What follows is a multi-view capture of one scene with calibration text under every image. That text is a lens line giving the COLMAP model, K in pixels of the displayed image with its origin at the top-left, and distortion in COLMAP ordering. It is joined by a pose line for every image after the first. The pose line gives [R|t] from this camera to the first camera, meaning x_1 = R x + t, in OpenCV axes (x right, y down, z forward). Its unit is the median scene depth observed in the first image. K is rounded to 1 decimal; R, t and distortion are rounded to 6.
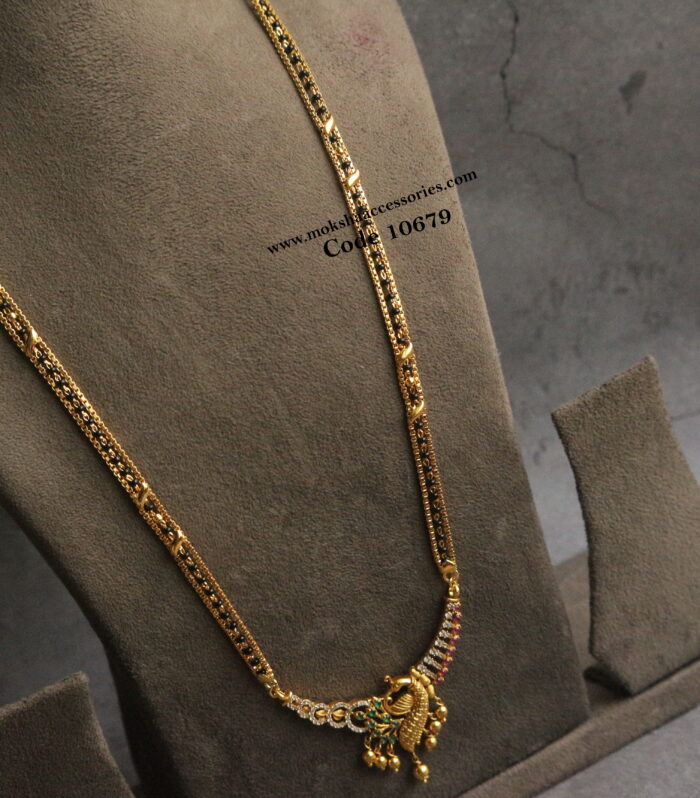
lens RADIAL K [[3139.5, 0, 350.0], [0, 3139.5, 399.0], [0, 0, 1]] dist [0.023749, 0.354625]
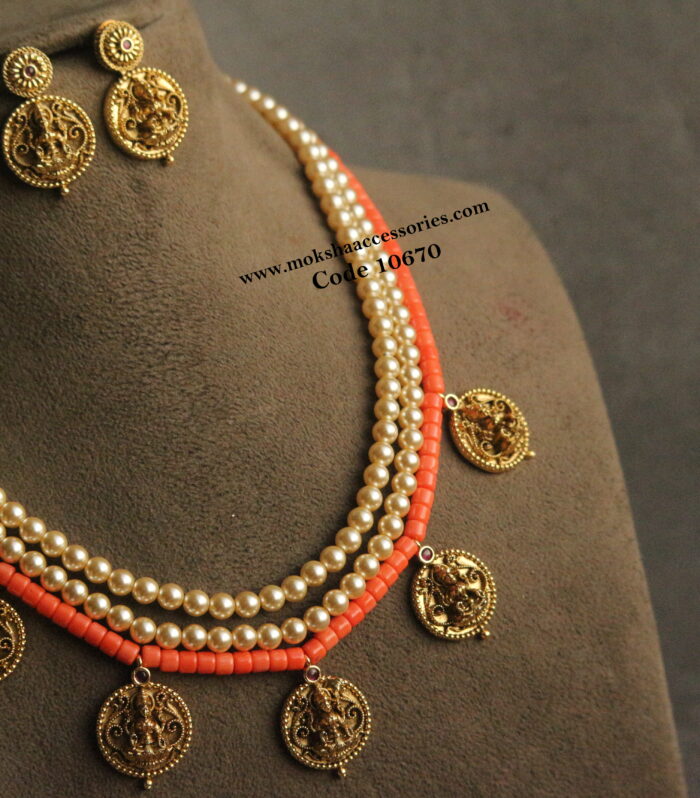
lens RADIAL K [[3139.5, 0, 350.0], [0, 3139.5, 399.0], [0, 0, 1]] dist [0.023749, 0.354625]
pose [[0.998224, 0.058655, 0.010445, -0.042171], [-0.056695, 0.989089, -0.135975, 0.007542], [-0.018307, 0.135141, 0.990657, 0.288456]]
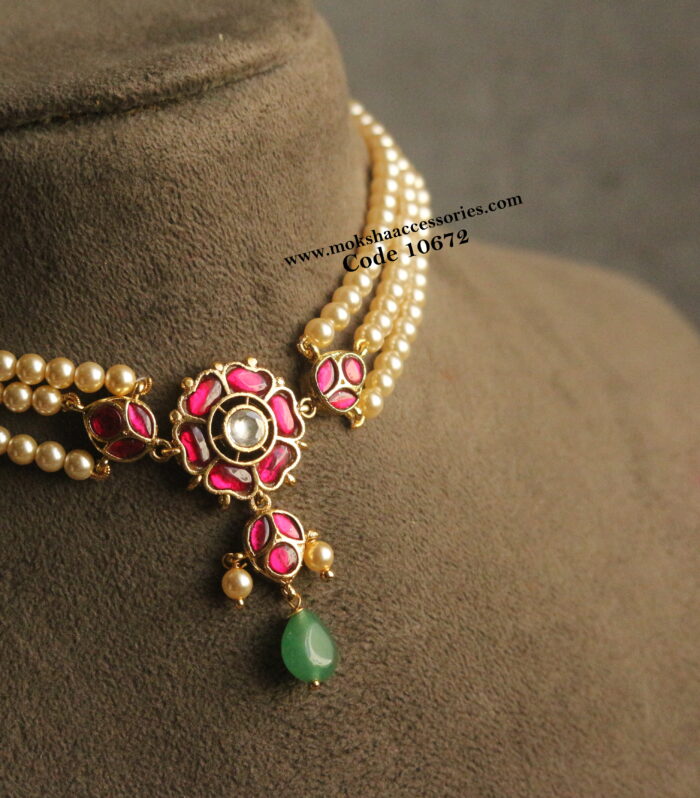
lens RADIAL K [[3139.5, 0, 350.0], [0, 3139.5, 399.0], [0, 0, 1]] dist [0.023749, 0.354625]
pose [[0.977752, 0.149559, 0.147081, -0.144476], [-0.137947, 0.986676, -0.086263, -0.078490], [-0.158022, 0.064054, 0.985356, 0.499936]]
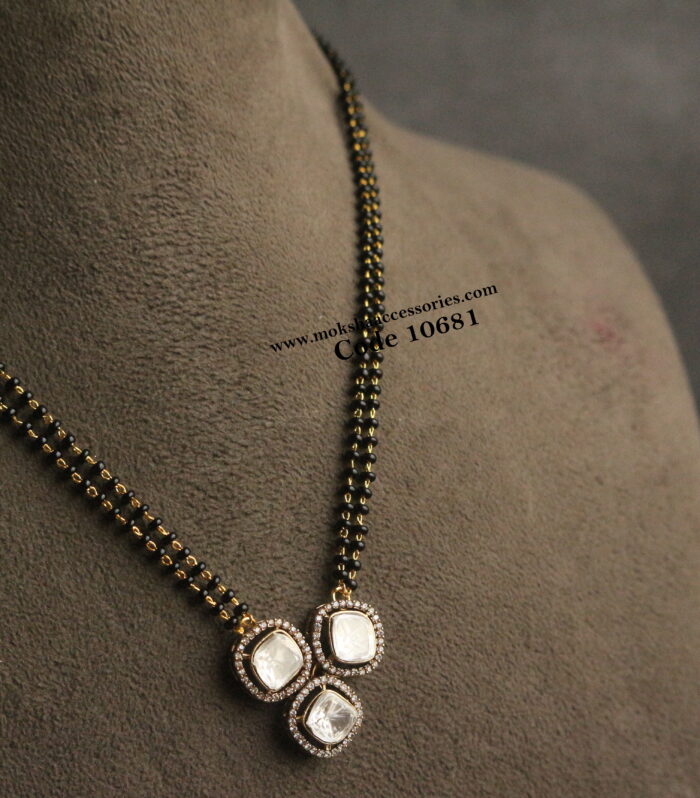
lens RADIAL K [[3139.5, 0, 350.0], [0, 3139.5, 399.0], [0, 0, 1]] dist [0.023749, 0.354625]
pose [[0.979254, 0.179326, 0.094364, -0.101104], [-0.163106, 0.973862, -0.158082, -0.000904], [-0.120246, 0.139411, 0.982907, 0.444153]]
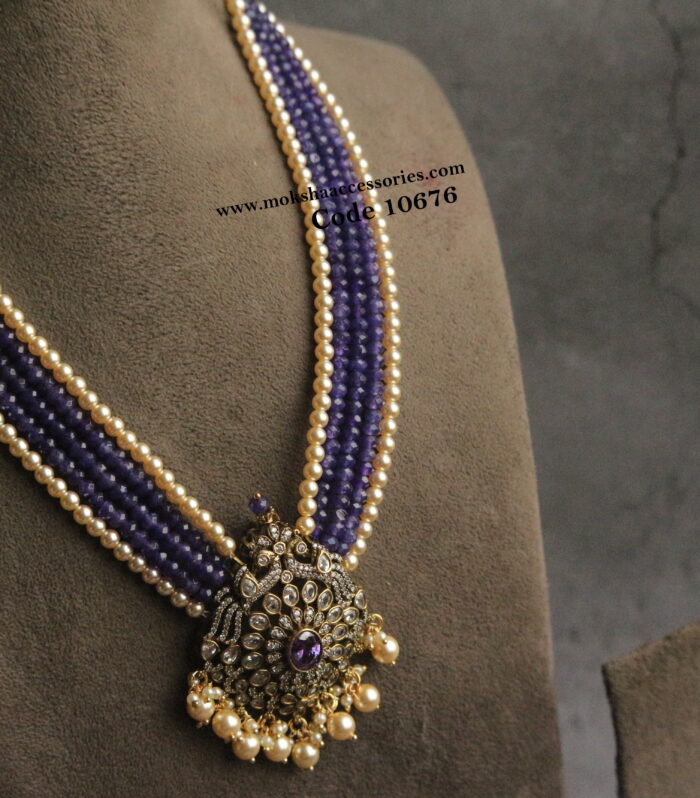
lens RADIAL K [[3139.5, 0, 350.0], [0, 3139.5, 399.0], [0, 0, 1]] dist [0.023749, 0.354625]
pose [[0.987106, 0.125820, 0.098953, -0.092705], [-0.122102, 0.991594, -0.042802, -0.021757], [-0.103506, 0.030167, 0.994171, 0.205632]]
